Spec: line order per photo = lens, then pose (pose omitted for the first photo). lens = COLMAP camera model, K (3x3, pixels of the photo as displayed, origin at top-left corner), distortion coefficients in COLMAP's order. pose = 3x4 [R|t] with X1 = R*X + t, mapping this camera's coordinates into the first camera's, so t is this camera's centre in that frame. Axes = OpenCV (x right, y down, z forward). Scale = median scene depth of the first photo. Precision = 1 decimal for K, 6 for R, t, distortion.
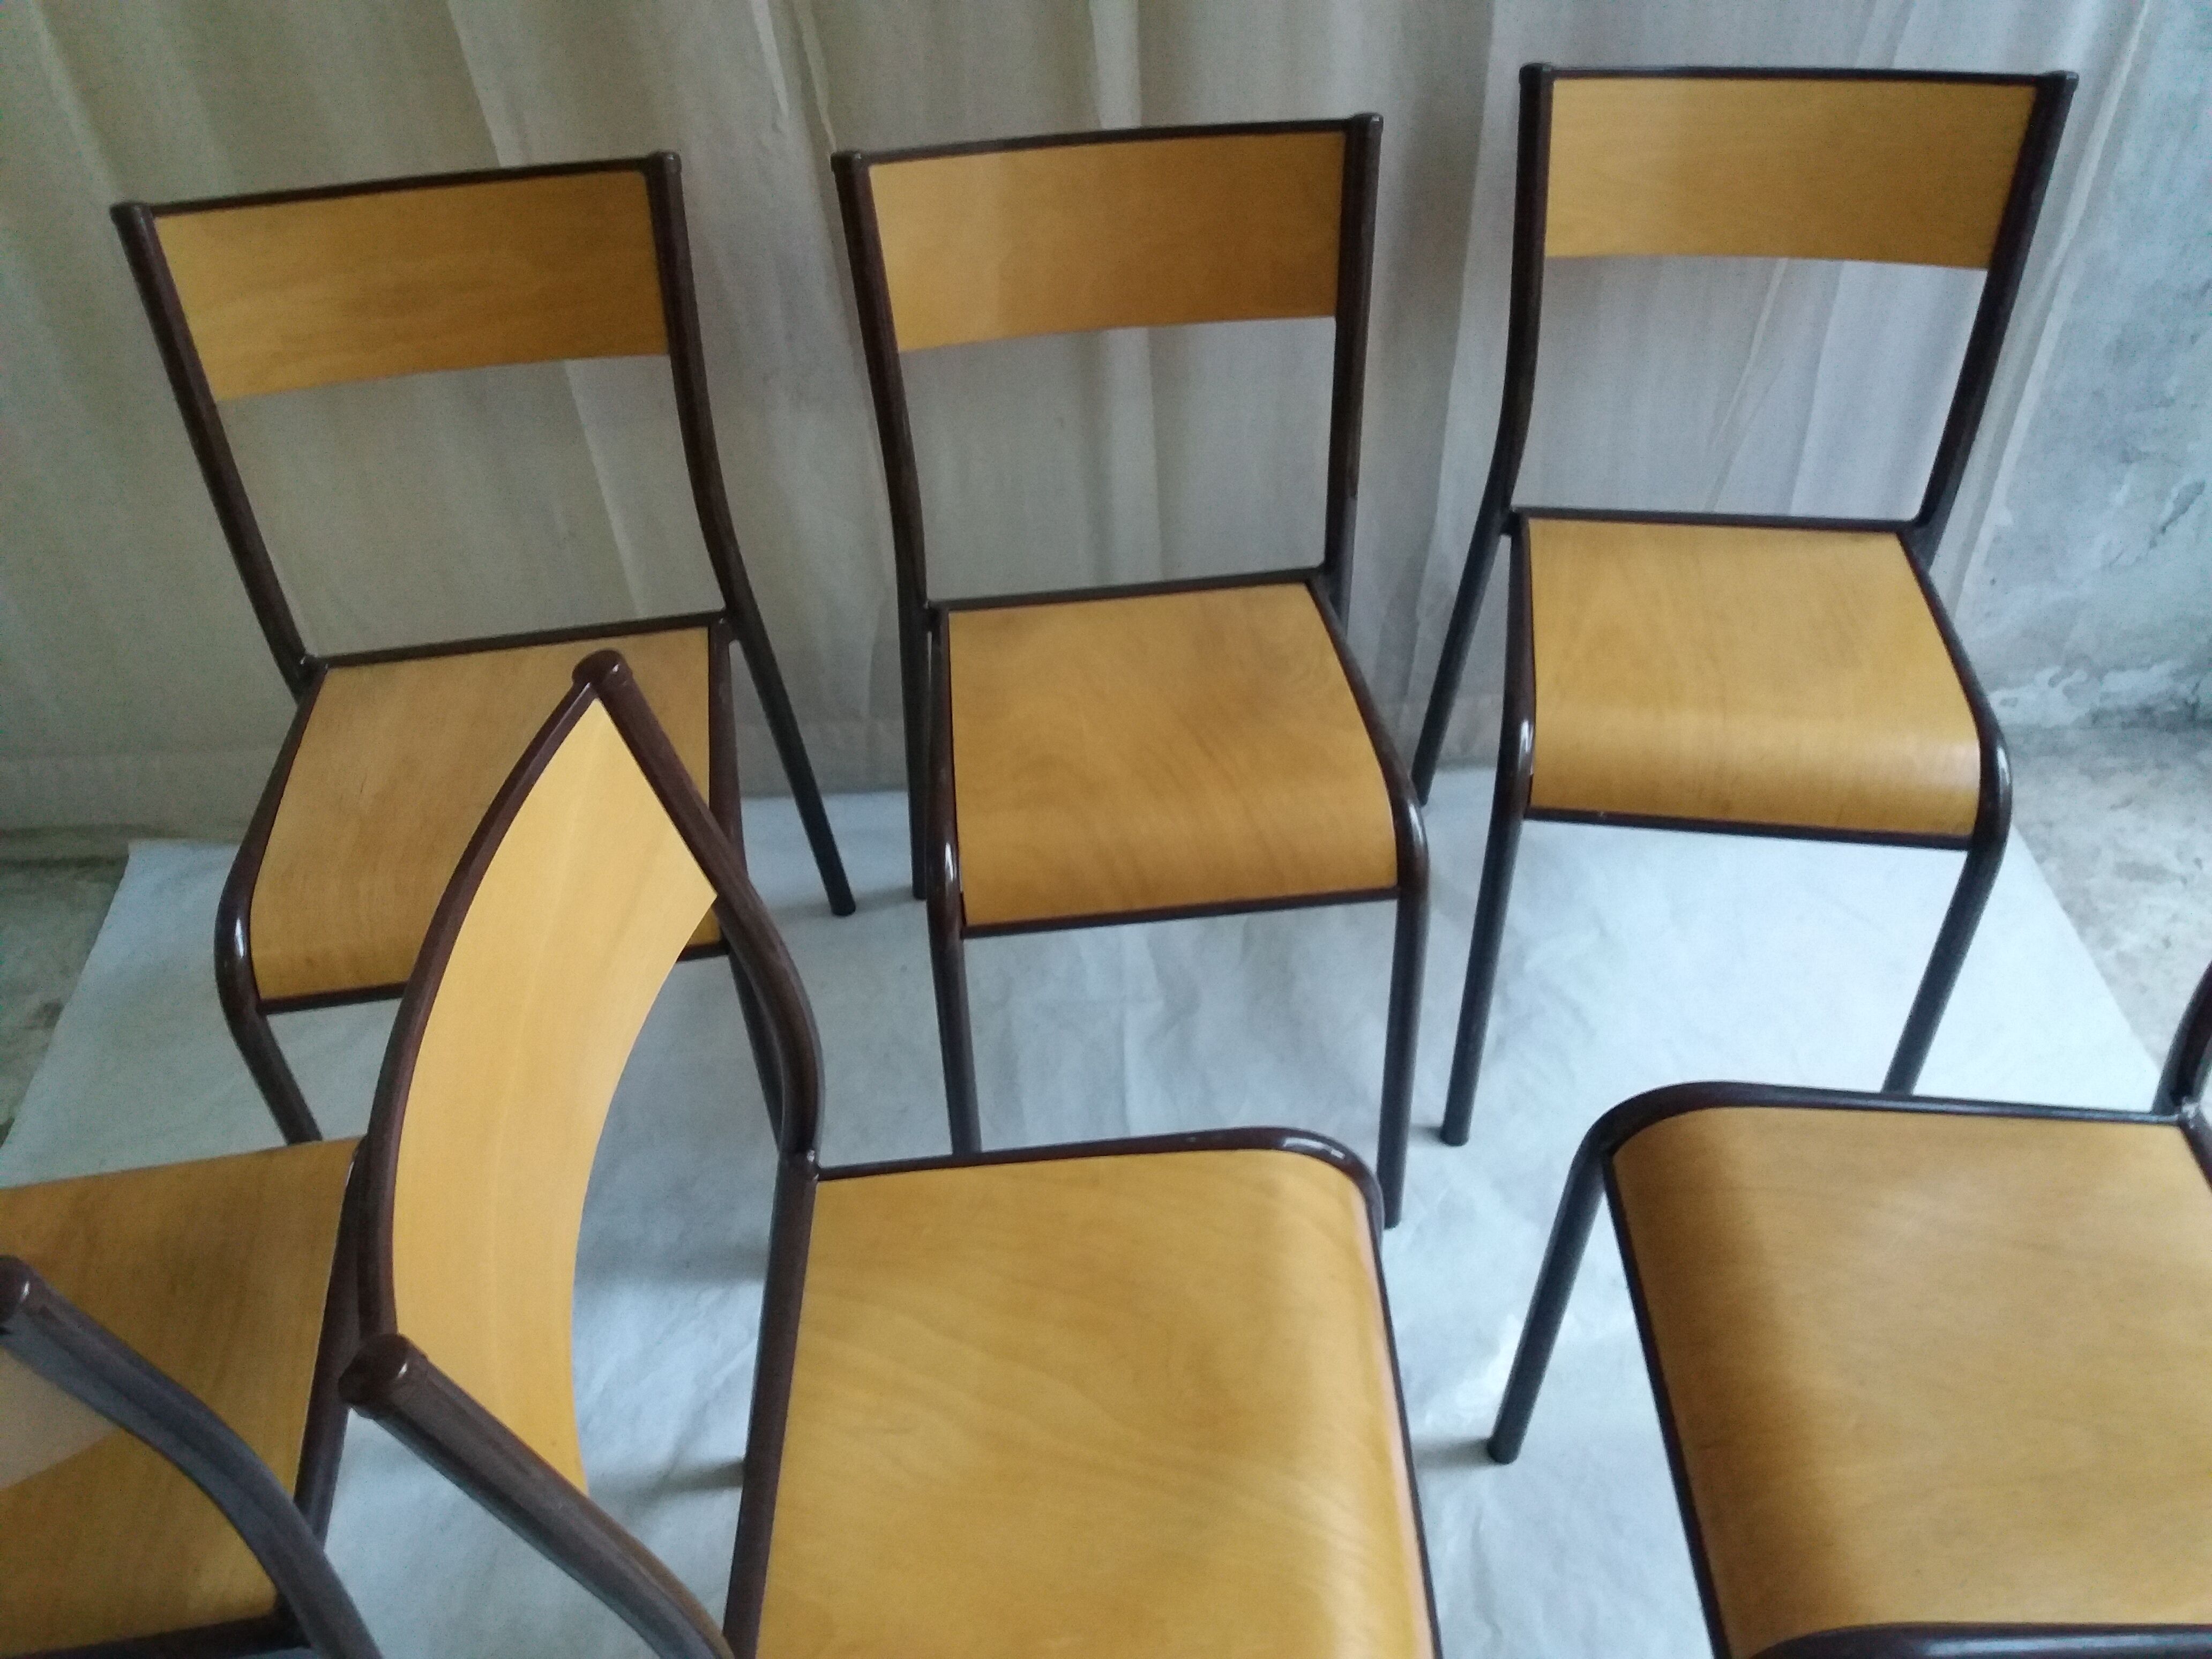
lens RADIAL K [[1821.6, 0, 1095.4], [0, 1821.6, 787.0], [0, 0, 1]] dist [0.008556, -0.026799]
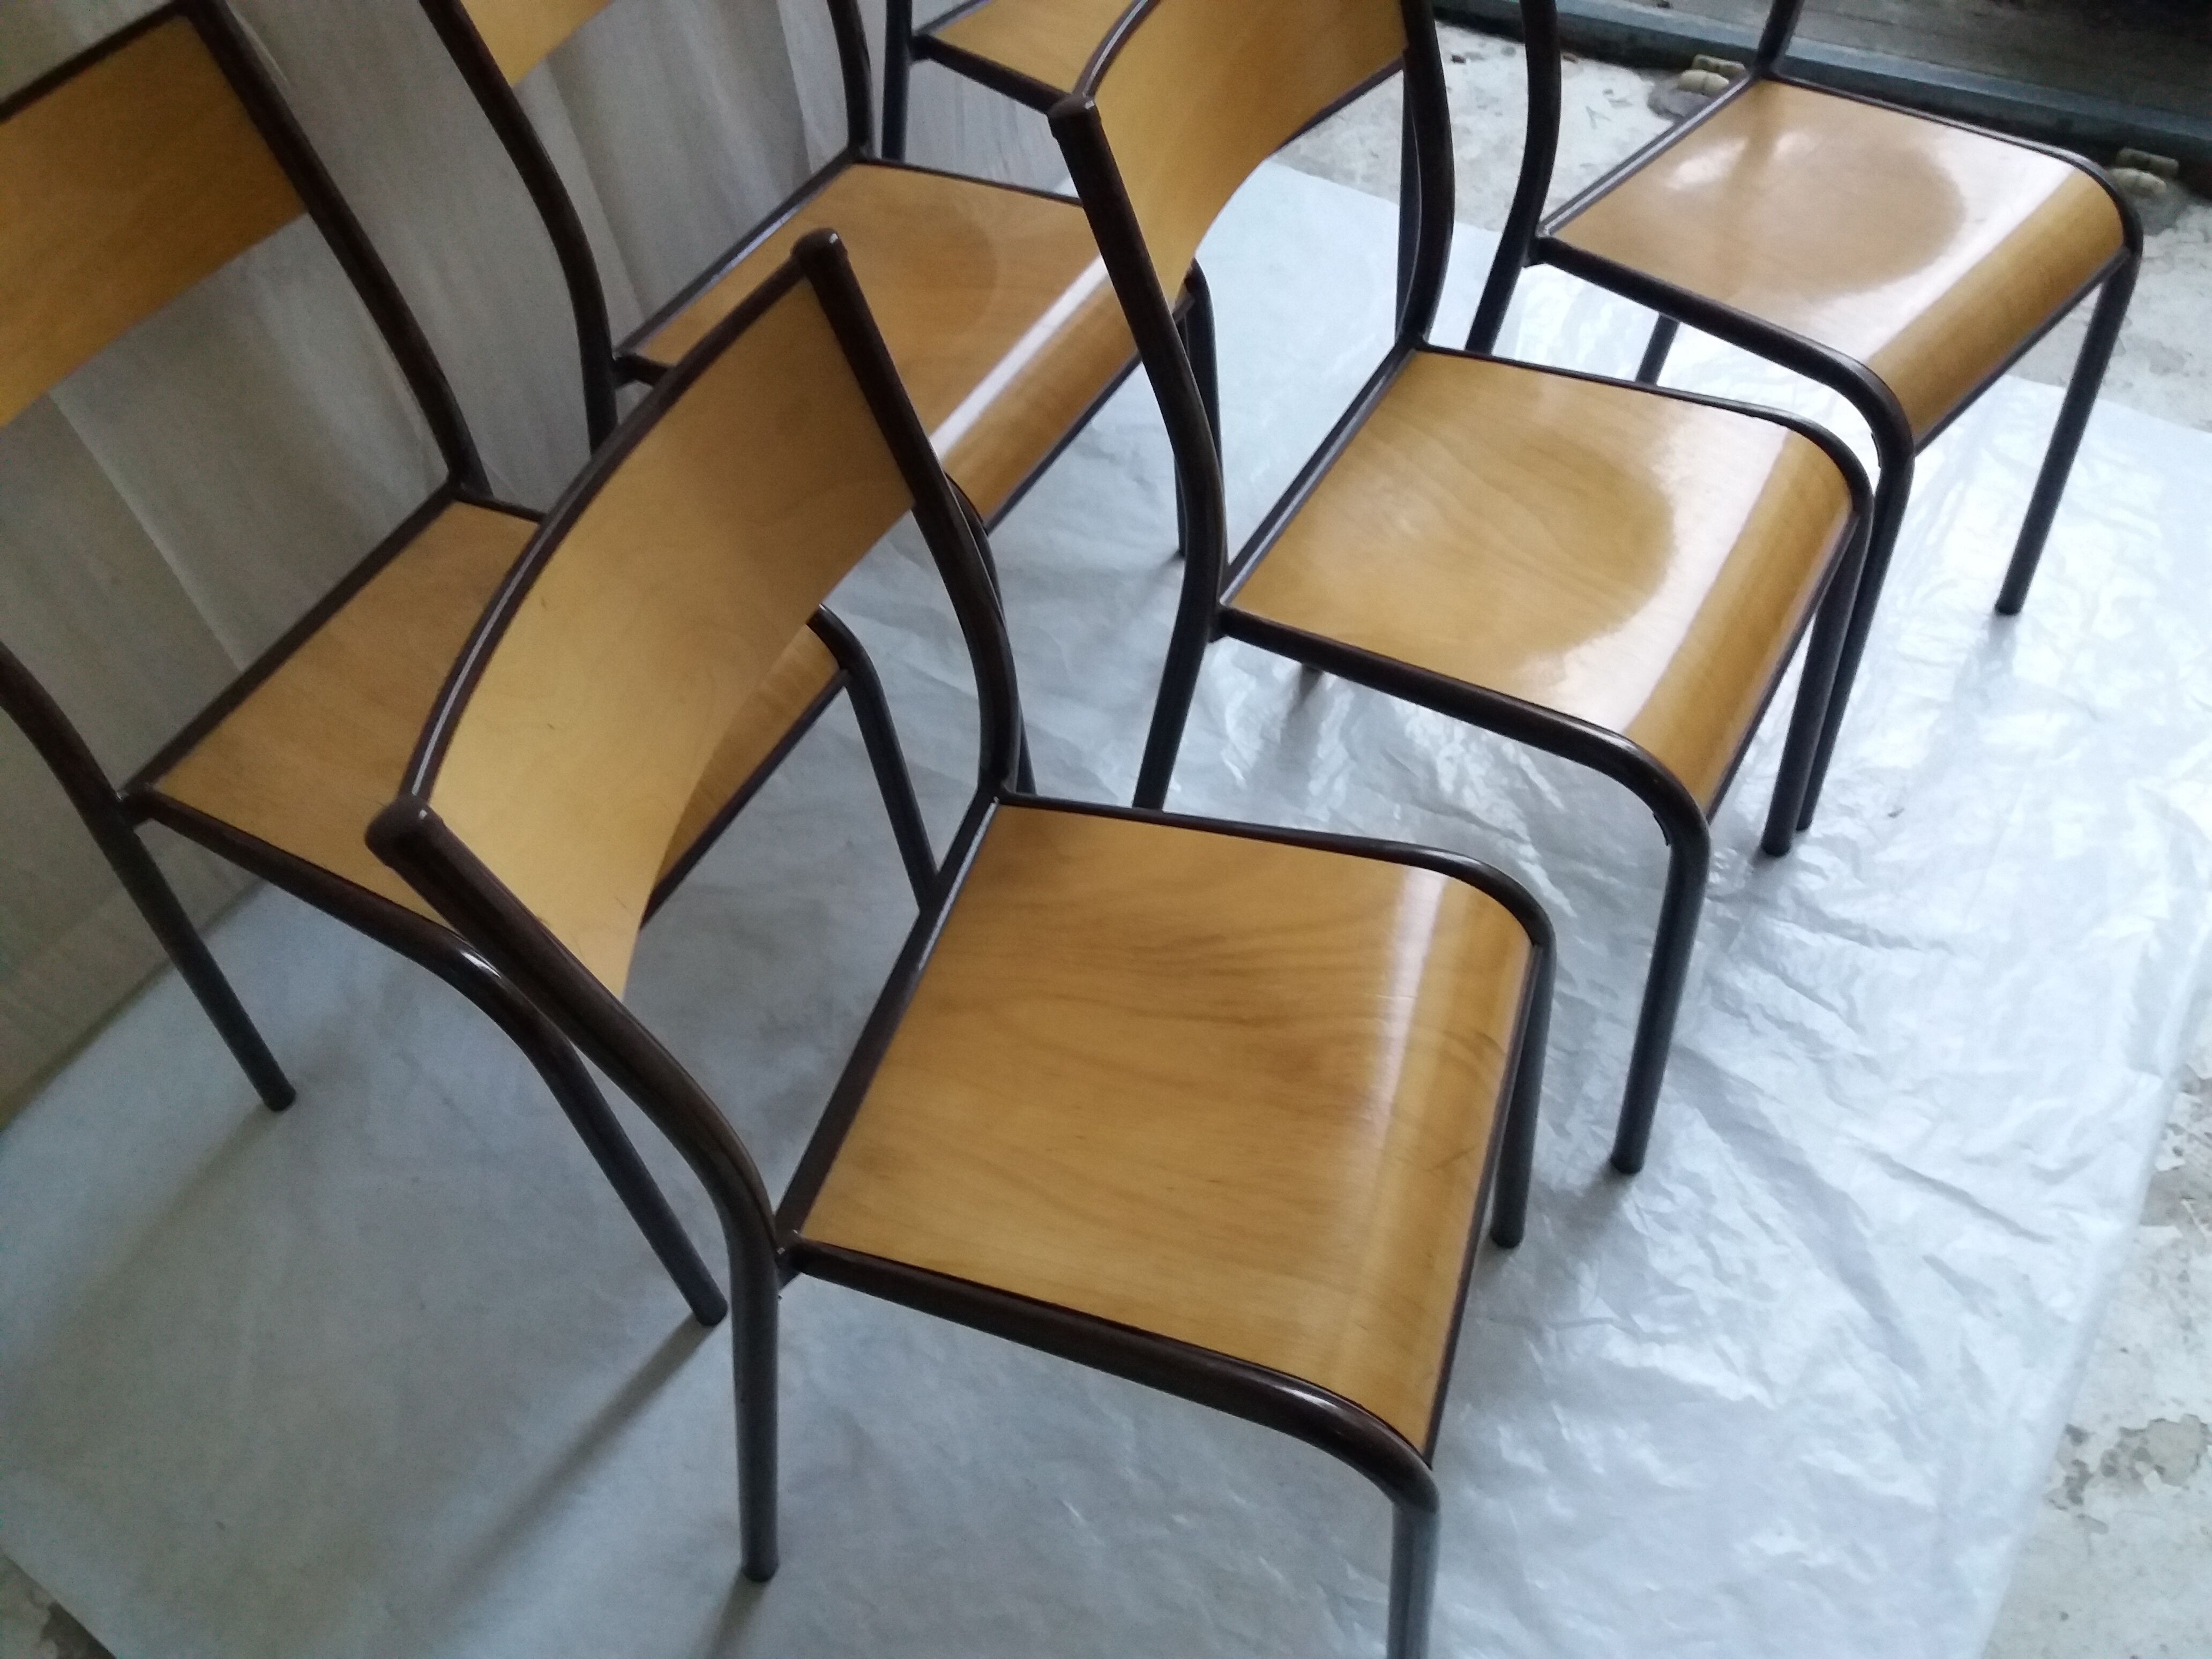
lens RADIAL K [[1821.6, 0, 1103.3], [0, 1821.6, 809.5], [0, 0, 1]] dist [0.008556, -0.026799]
pose [[0.590475, -0.636106, 0.496696, -0.580606], [0.578491, 0.762736, 0.289103, -0.057453], [-0.562749, 0.116626, 0.818359, 0.104225]]
